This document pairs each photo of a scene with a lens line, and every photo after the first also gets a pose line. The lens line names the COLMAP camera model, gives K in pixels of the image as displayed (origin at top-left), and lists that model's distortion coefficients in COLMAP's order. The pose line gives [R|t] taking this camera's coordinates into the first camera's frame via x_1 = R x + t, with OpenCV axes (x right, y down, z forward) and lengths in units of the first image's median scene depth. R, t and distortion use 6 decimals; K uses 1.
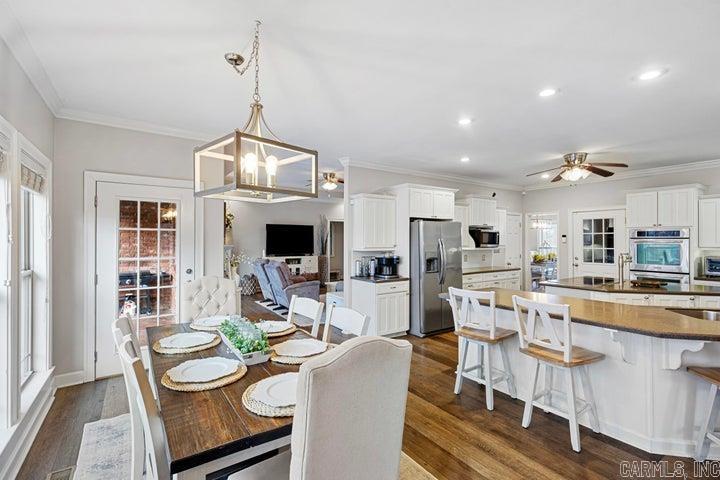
lens RADIAL K [[331.9, 0, 362.9], [0, 331.9, 237.5], [0, 0, 1]] dist [0.001542, -0.000043]
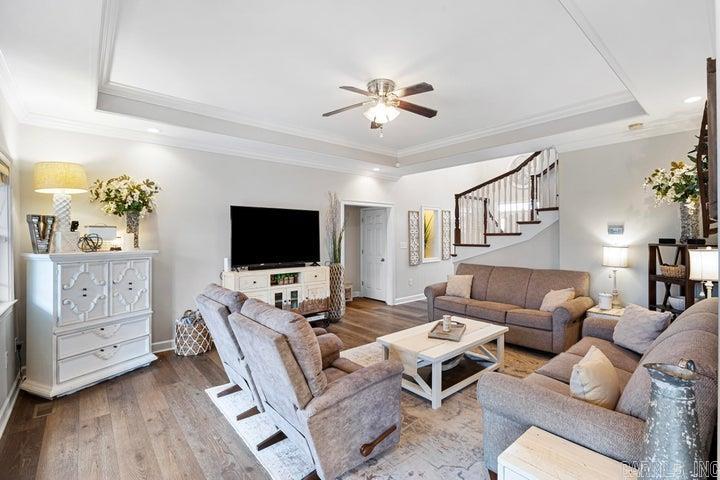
lens RADIAL K [[331.9, 0, 357.6], [0, 331.9, 238.7], [0, 0, 1]] dist [0.001542, -0.000043]
pose [[0.995968, -0.008052, 0.089346, -0.141753], [0.006899, 0.999889, 0.013210, 0.003009], [-0.089443, -0.012541, 0.995913, 0.470501]]
